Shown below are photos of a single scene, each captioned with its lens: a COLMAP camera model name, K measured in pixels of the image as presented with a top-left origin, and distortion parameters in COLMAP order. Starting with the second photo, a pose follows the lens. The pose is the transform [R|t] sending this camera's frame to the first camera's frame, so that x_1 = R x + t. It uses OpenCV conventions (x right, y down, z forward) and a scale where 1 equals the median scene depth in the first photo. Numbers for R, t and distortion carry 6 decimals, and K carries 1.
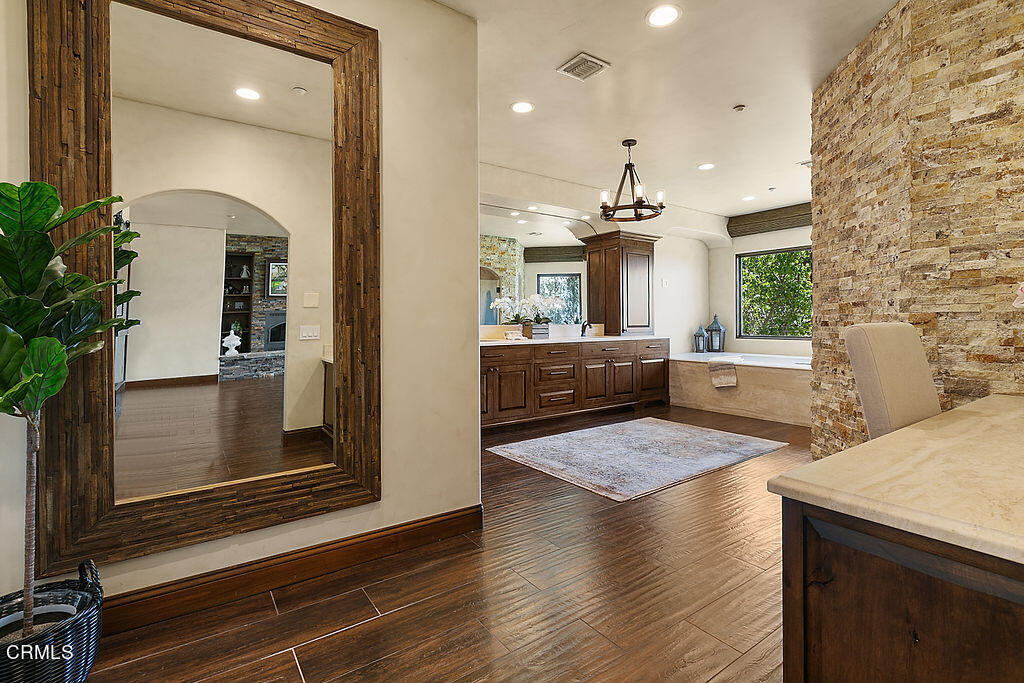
lens RADIAL K [[481.4, 0, 506.5], [0, 481.4, 336.2], [0, 0, 1]] dist [0.003501, -0.001668]
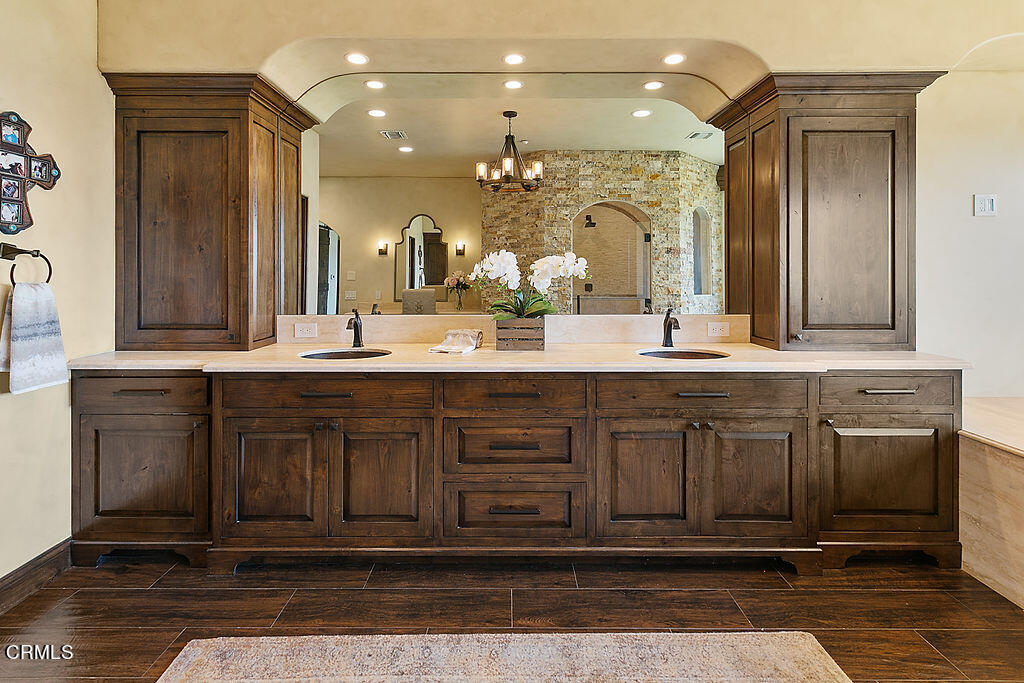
lens RADIAL K [[481.4, 0, 527.3], [0, 481.4, 273.5], [0, 0, 1]] dist [0.003501, -0.001668]
pose [[0.821181, 0.006618, -0.570630, 0.275470], [-0.019577, 0.999671, -0.016580, -0.048494], [0.570332, 0.024786, 0.821040, 0.540800]]
